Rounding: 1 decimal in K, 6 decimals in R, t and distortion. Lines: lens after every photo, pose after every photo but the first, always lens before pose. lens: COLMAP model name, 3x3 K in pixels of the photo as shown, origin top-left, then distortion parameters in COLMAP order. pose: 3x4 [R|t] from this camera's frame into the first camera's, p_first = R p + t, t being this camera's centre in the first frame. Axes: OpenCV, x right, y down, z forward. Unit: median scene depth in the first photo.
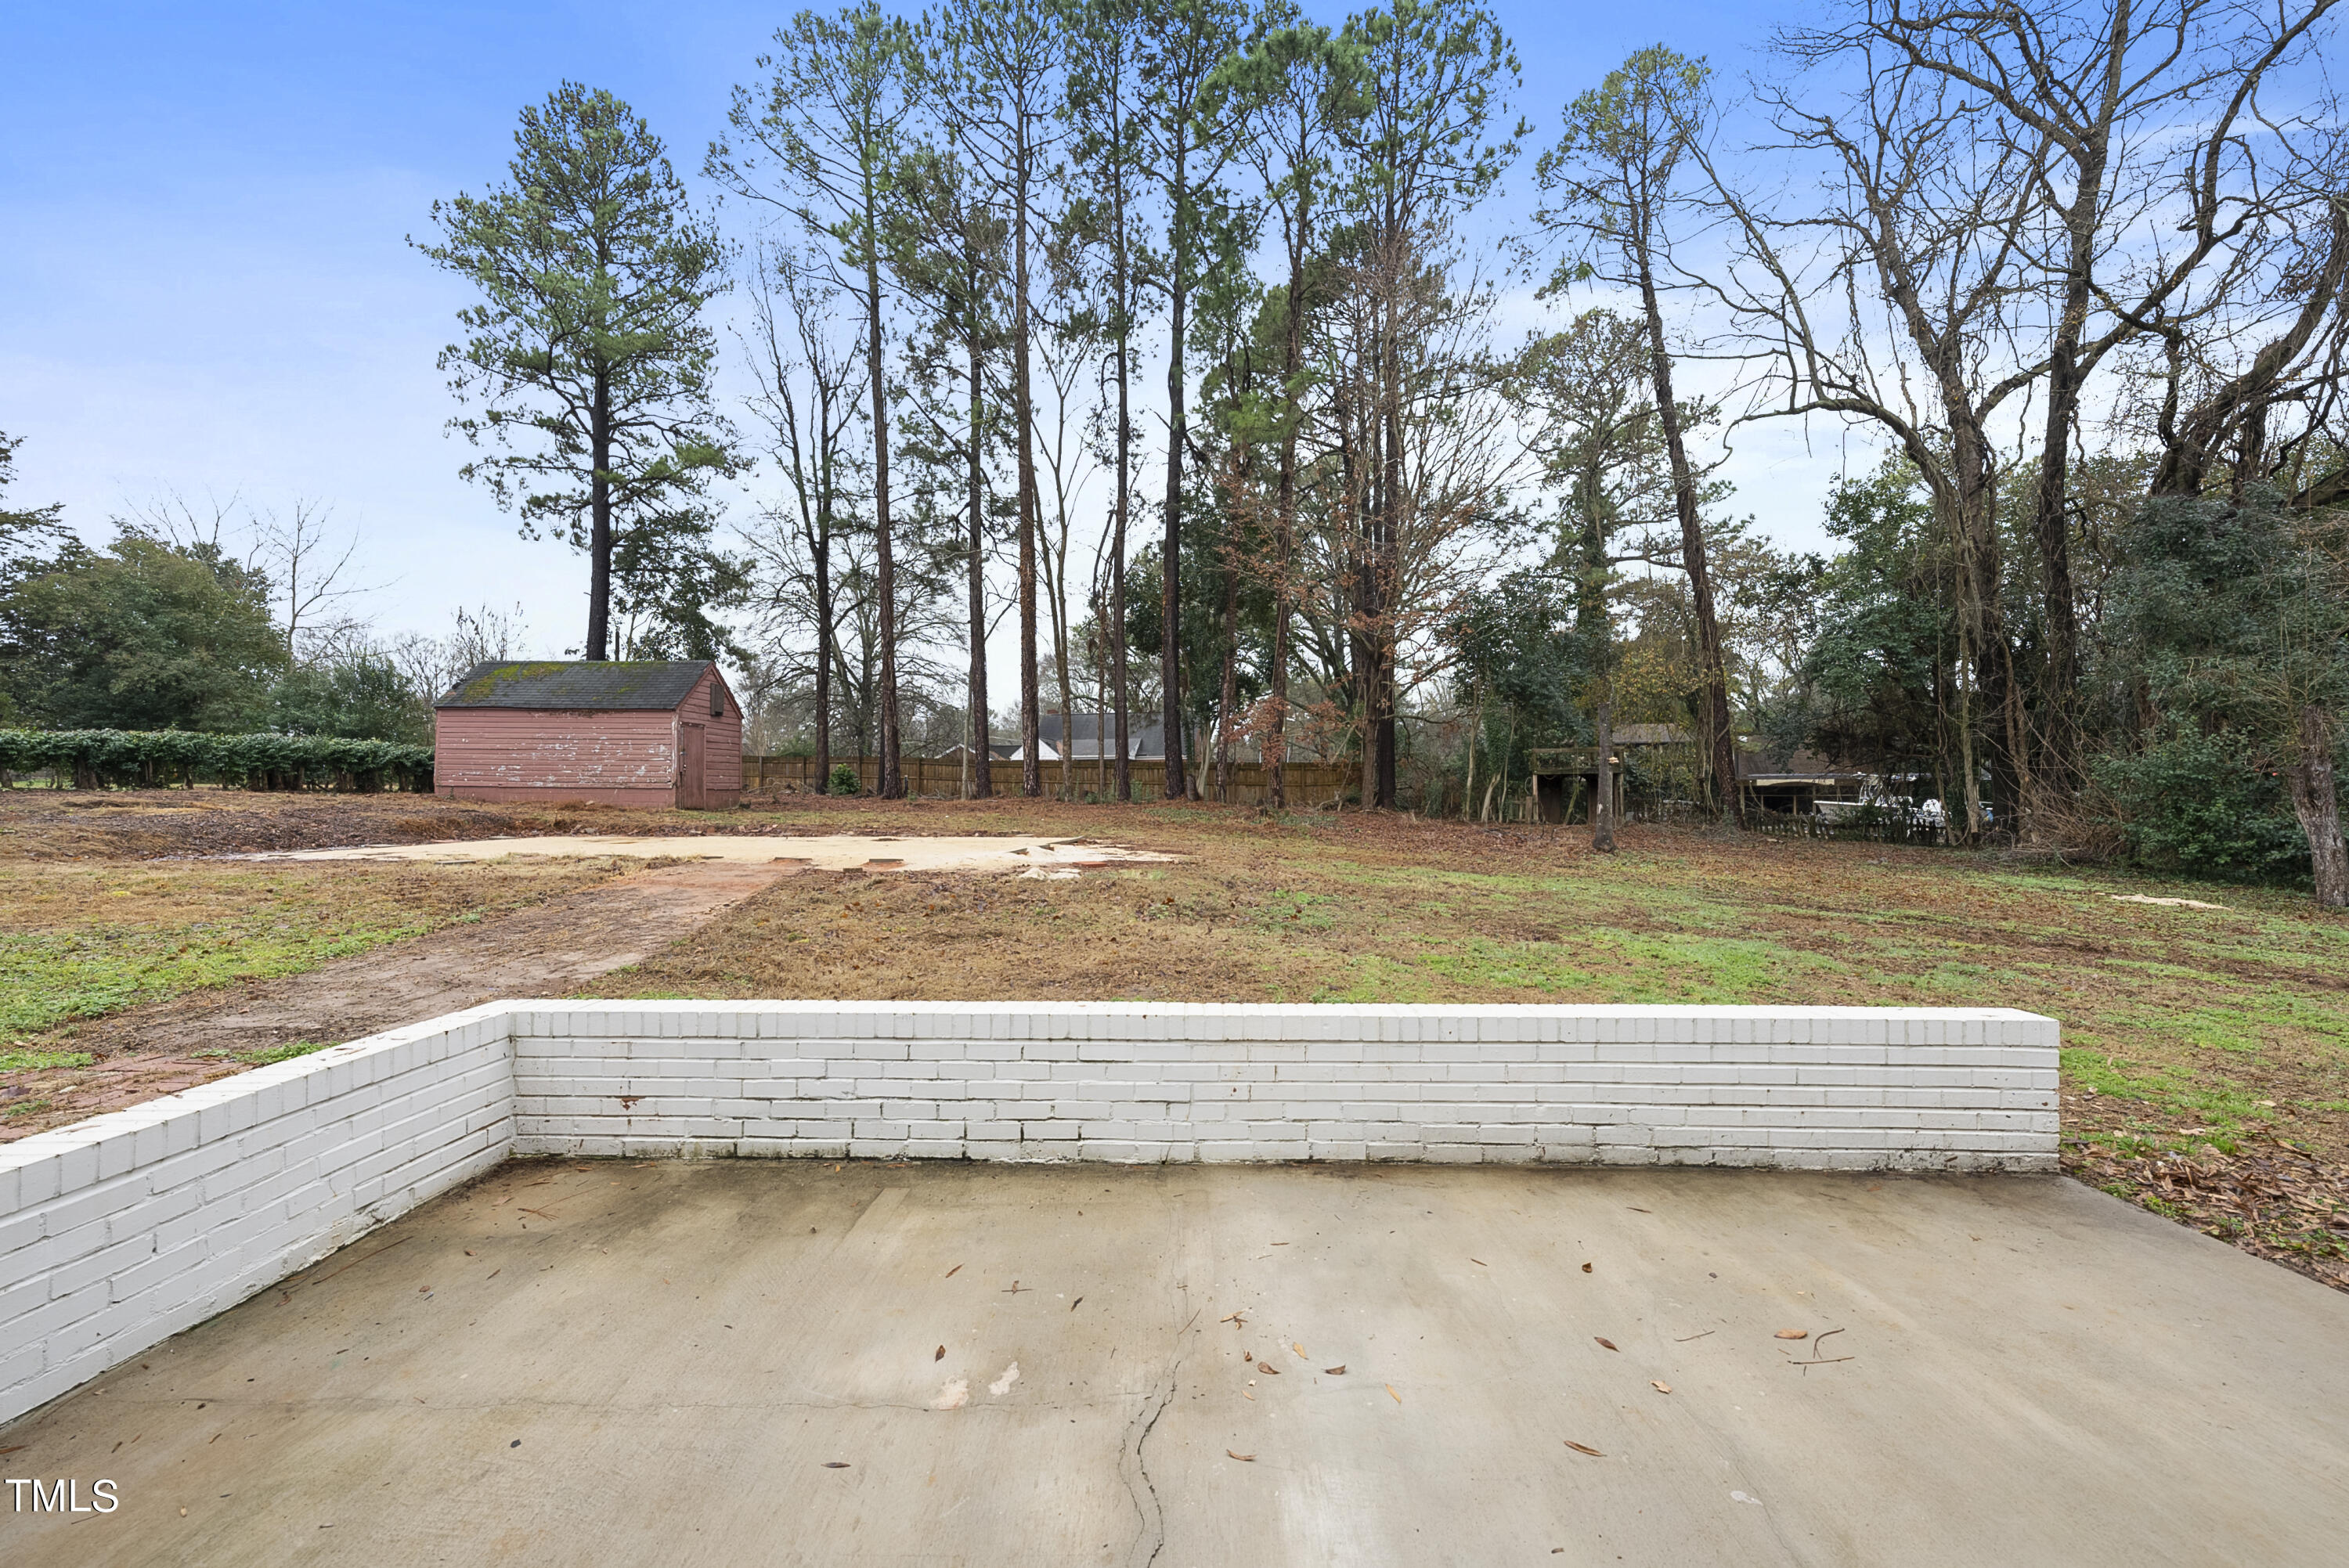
lens RADIAL K [[934.3, 0, 1187.7], [0, 934.3, 778.0], [0, 0, 1]] dist [0.000419, 0.000551]
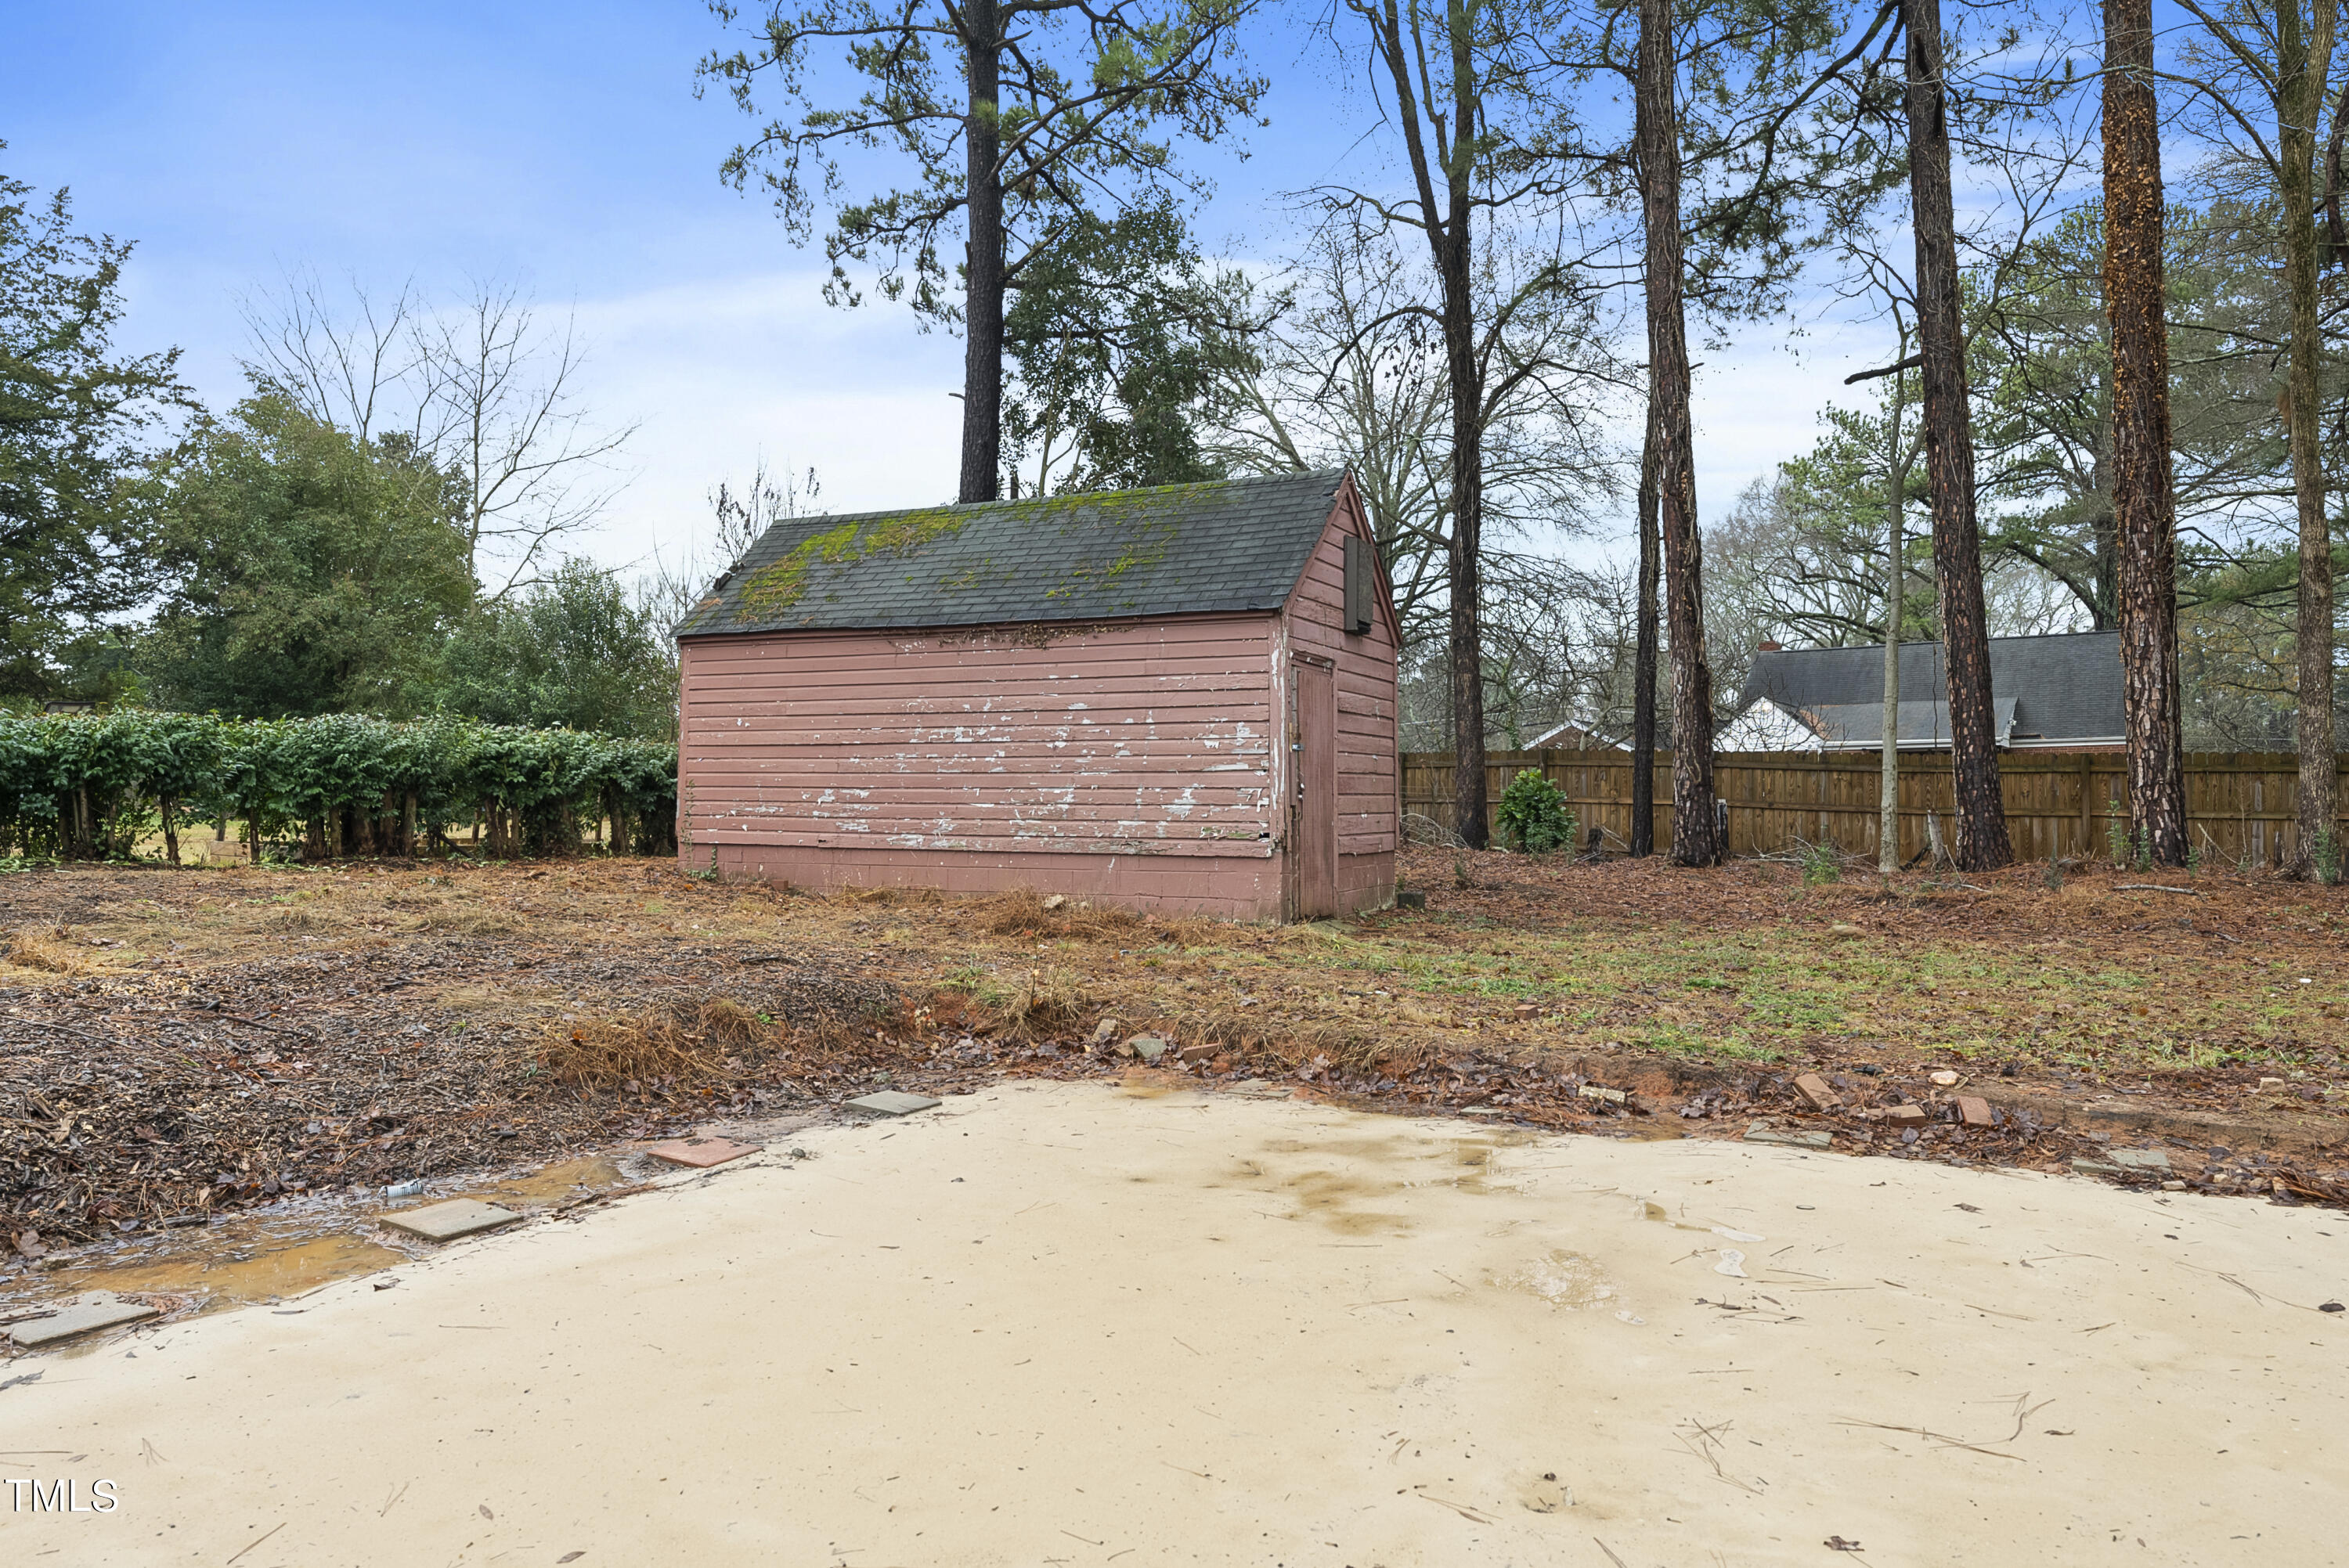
lens RADIAL K [[1698.6, 0, 1174.5], [0, 1698.6, 784.0], [0, 0, 1]] dist [0.002019, -0.000215]
pose [[0.921044, -0.007587, -0.389385, -0.220277], [0.007136, 0.999971, -0.002606, -0.007984], [0.389394, -0.000379, 0.921071, 0.278090]]
